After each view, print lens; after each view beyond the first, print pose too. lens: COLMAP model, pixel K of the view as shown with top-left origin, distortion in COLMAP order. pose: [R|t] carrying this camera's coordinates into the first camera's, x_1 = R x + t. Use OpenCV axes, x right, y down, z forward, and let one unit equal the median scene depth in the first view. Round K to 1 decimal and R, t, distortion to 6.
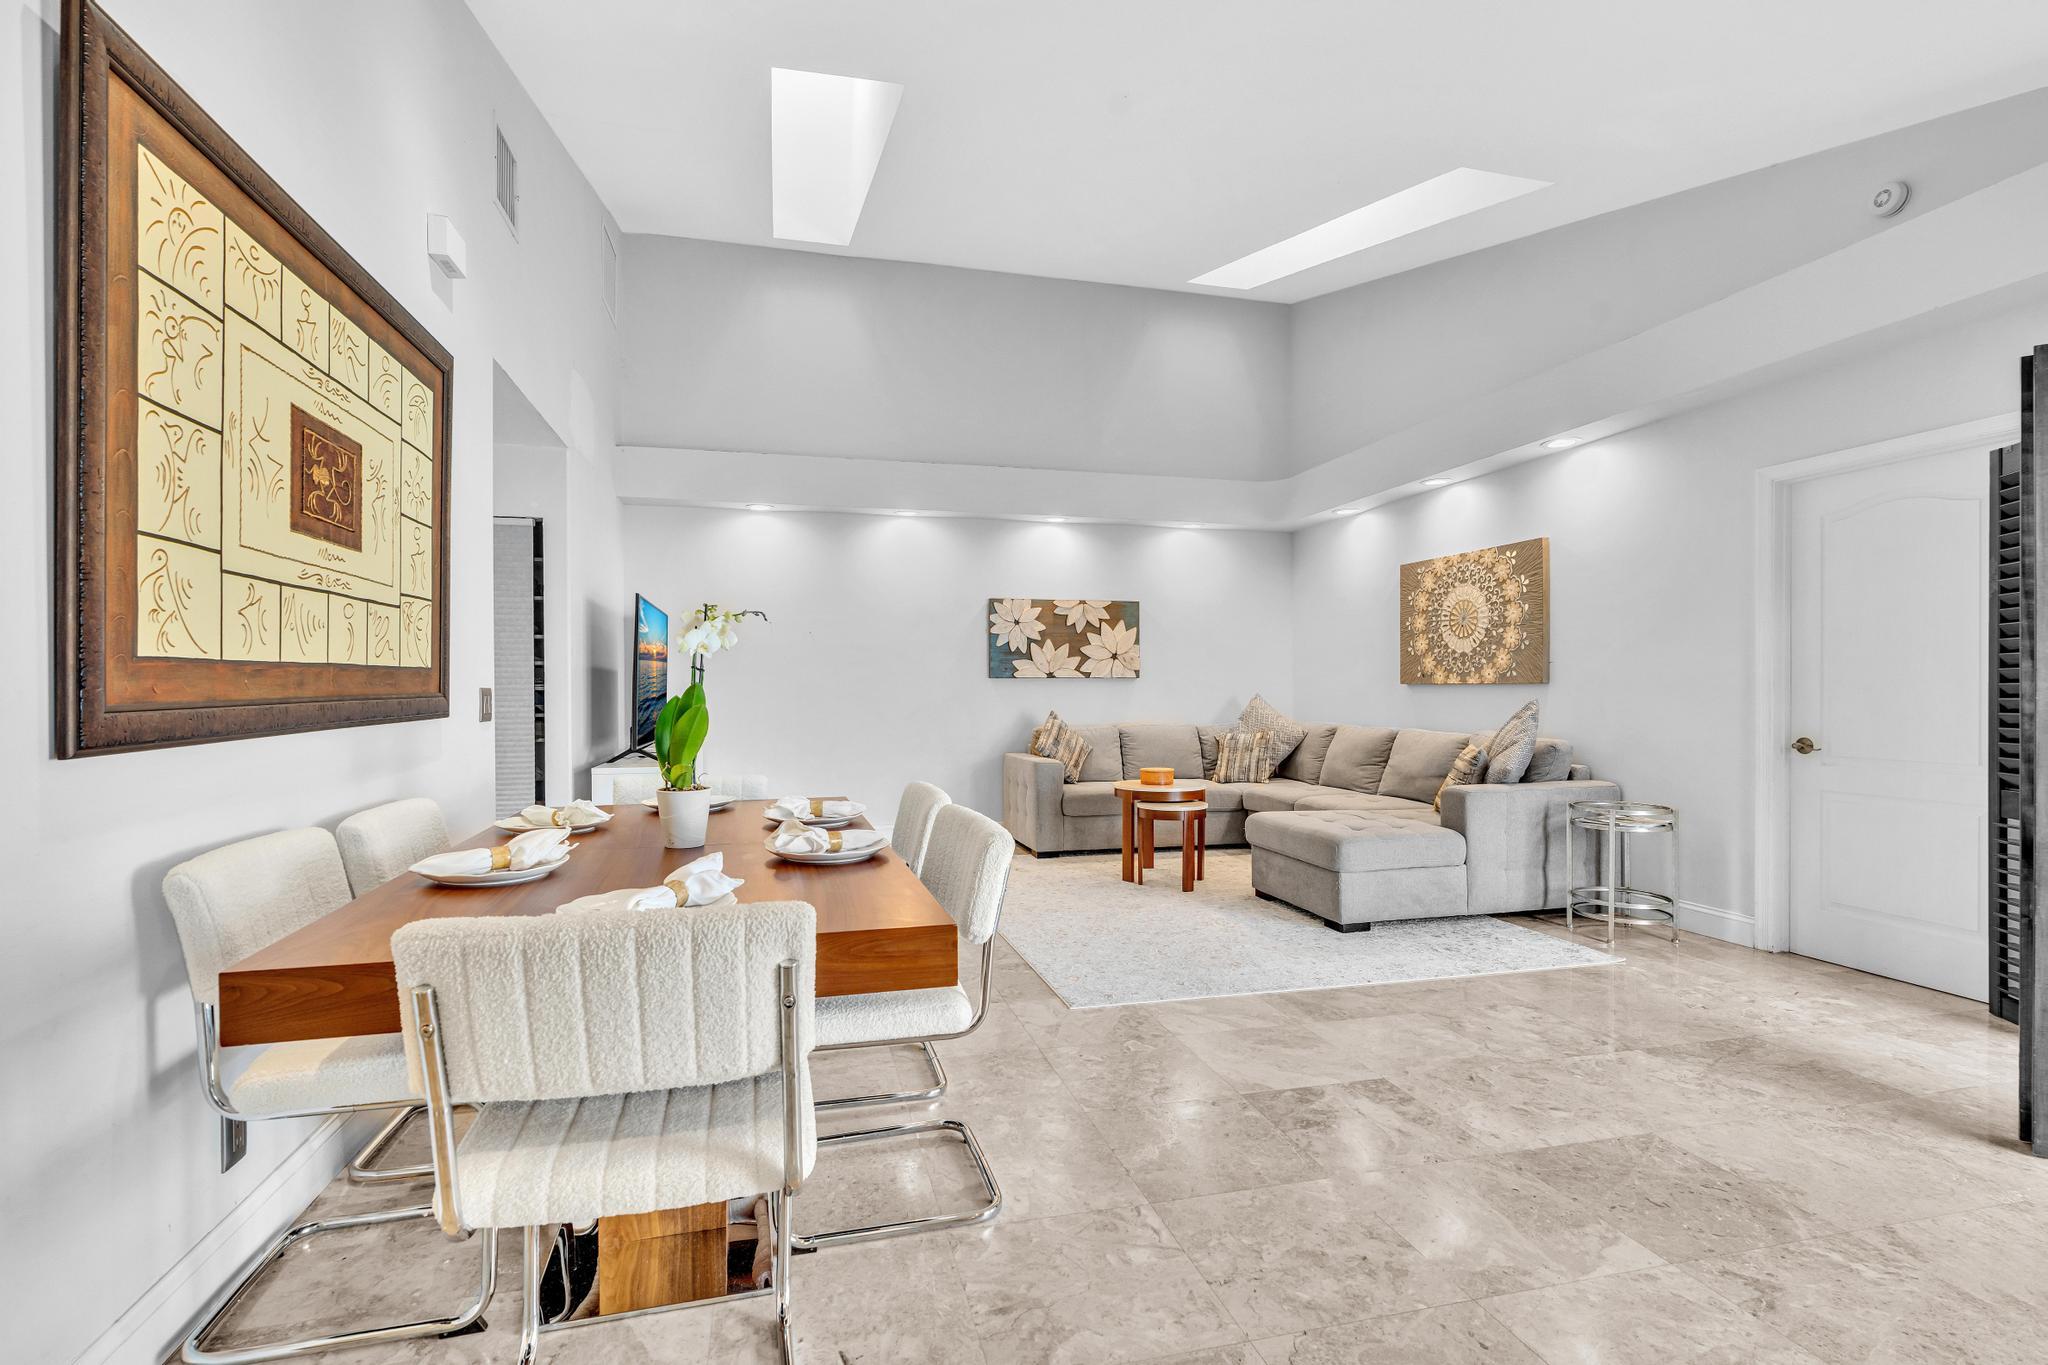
lens RADIAL K [[939.0, 0, 1015.7], [0, 939.0, 692.2], [0, 0, 1]] dist [-0.002337, 0.000384]
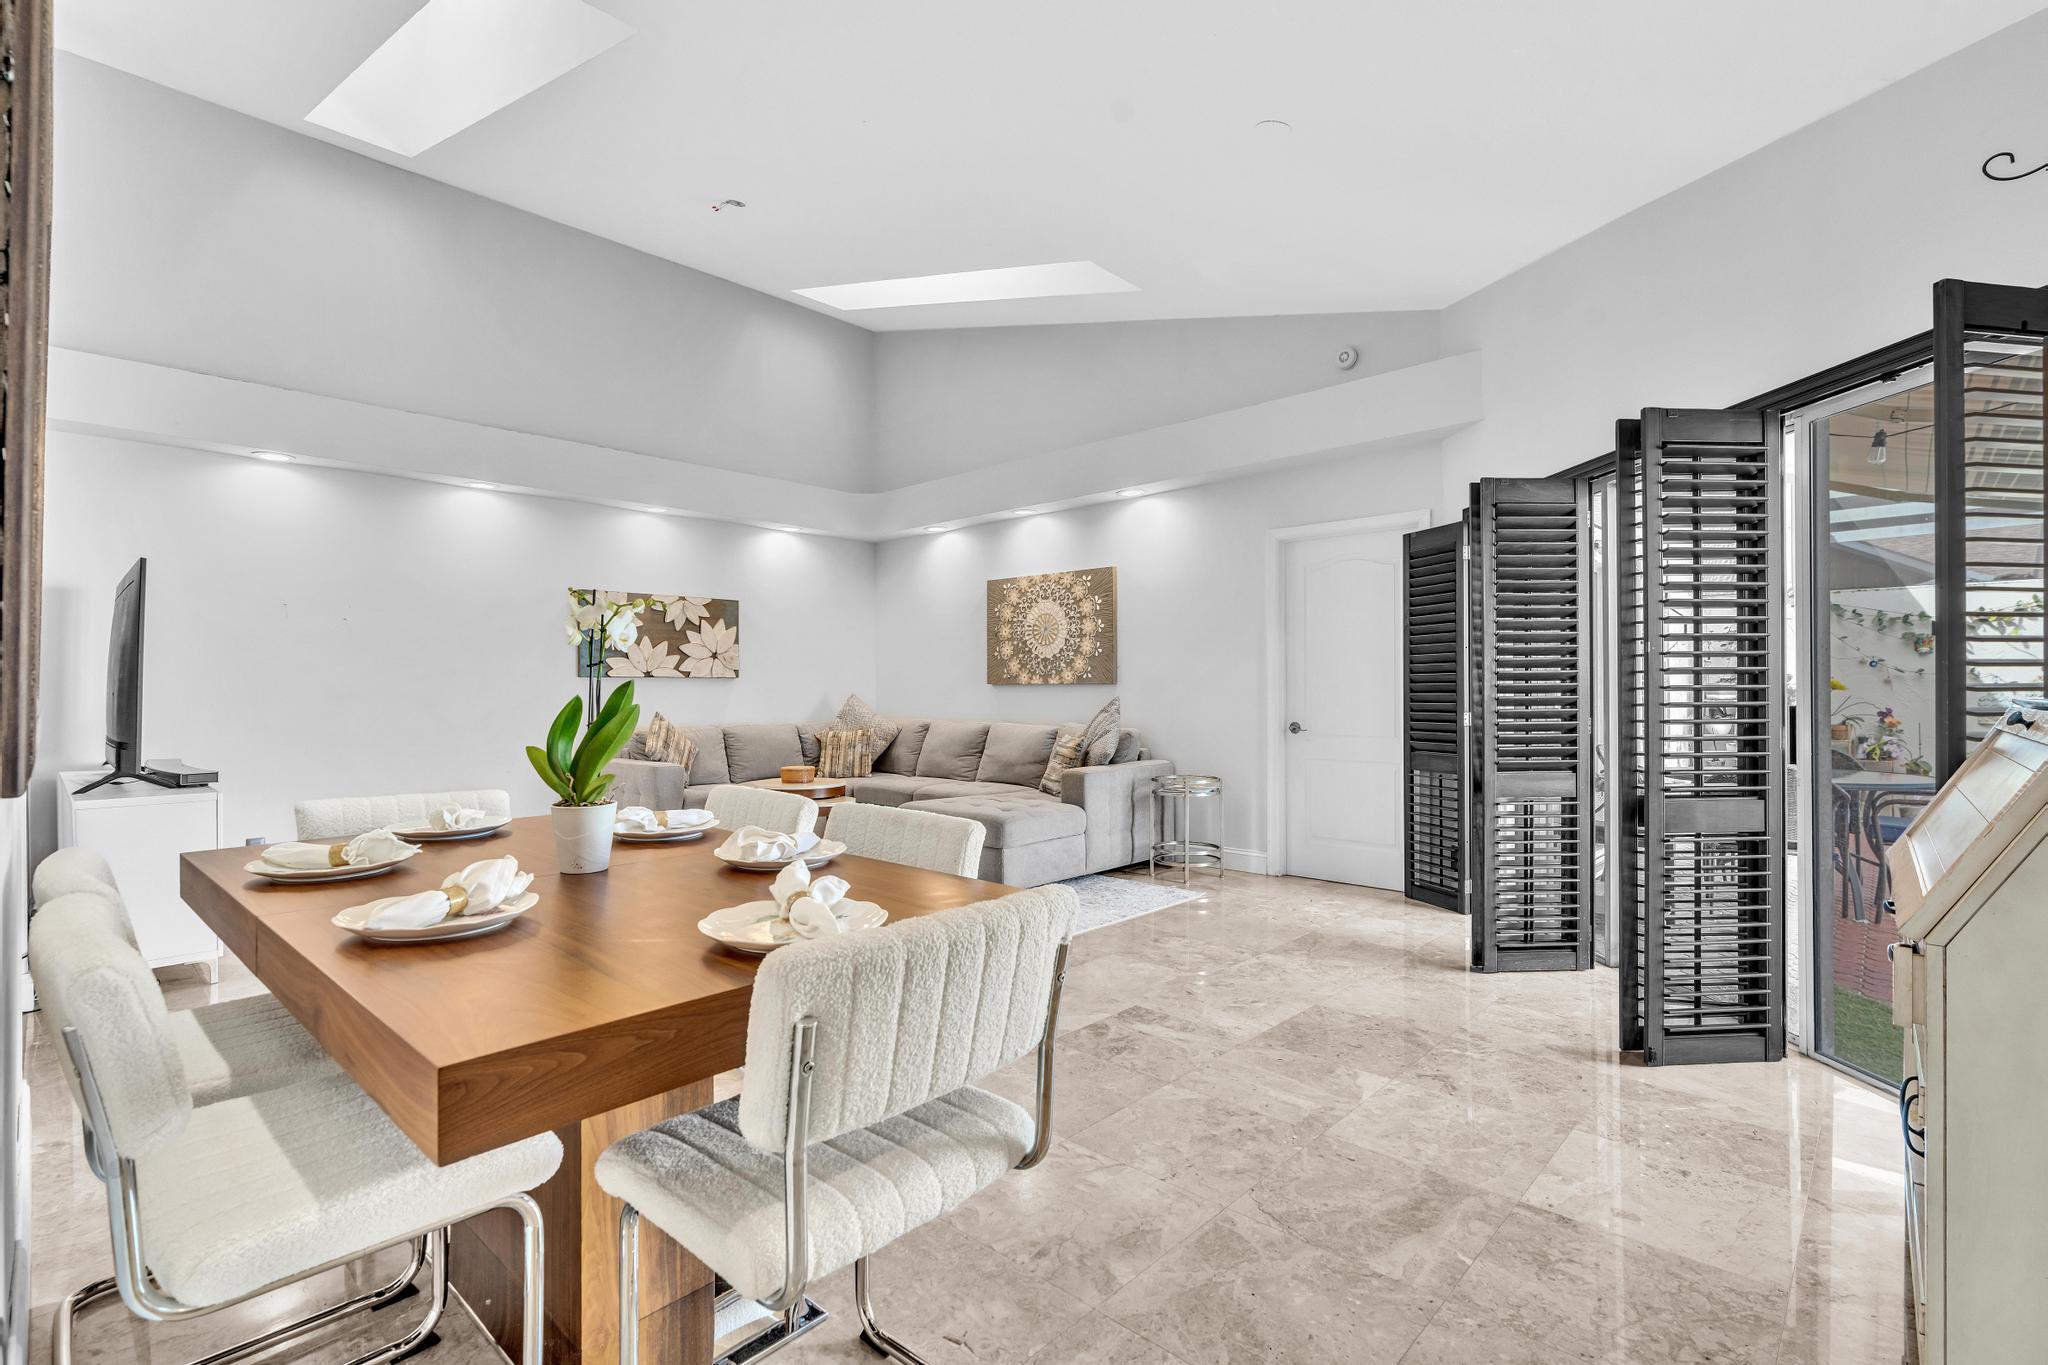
lens RADIAL K [[924.5, 0, 1015.6], [0, 924.5, 682.9], [0, 0, 1]] dist [-0.008847, 0.000324]
pose [[0.844724, 0.002185, 0.535197, -0.183532], [0.003532, 0.999947, -0.009657, 0.000913], [-0.535190, 0.010048, 0.844672, 0.029936]]
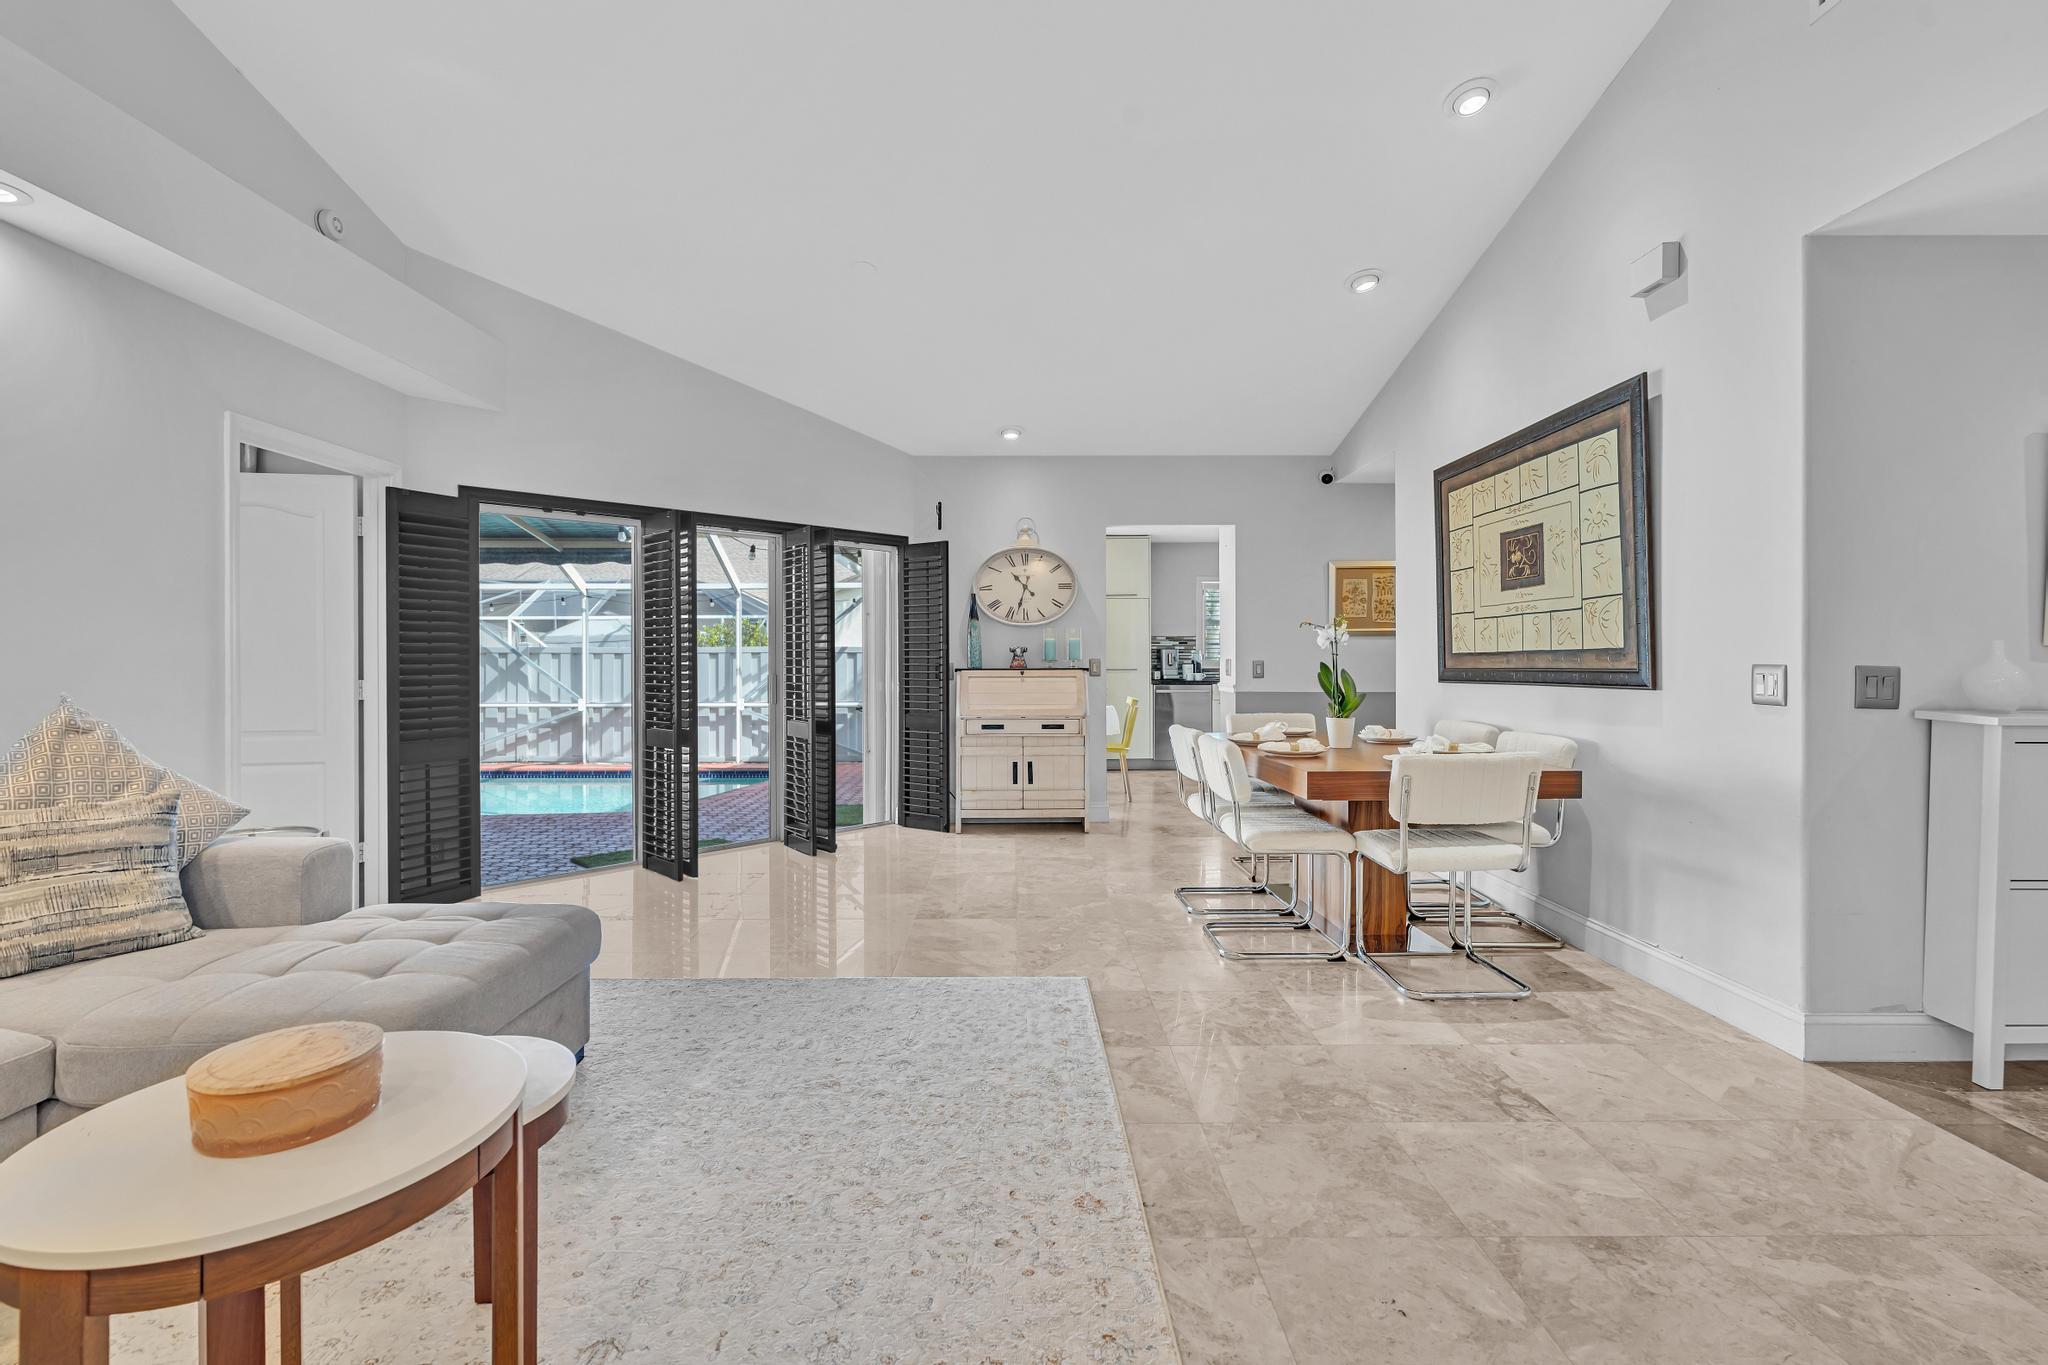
lens RADIAL K [[920.4, 0, 1016.3], [0, 920.4, 665.8], [0, 0, 1]] dist [-0.002850, 0.001041]
pose [[-0.970677, 0.003087, 0.240366, -0.064831], [0.005571, 0.999938, 0.009656, -0.008935], [-0.240321, 0.010712, -0.970634, 1.155000]]
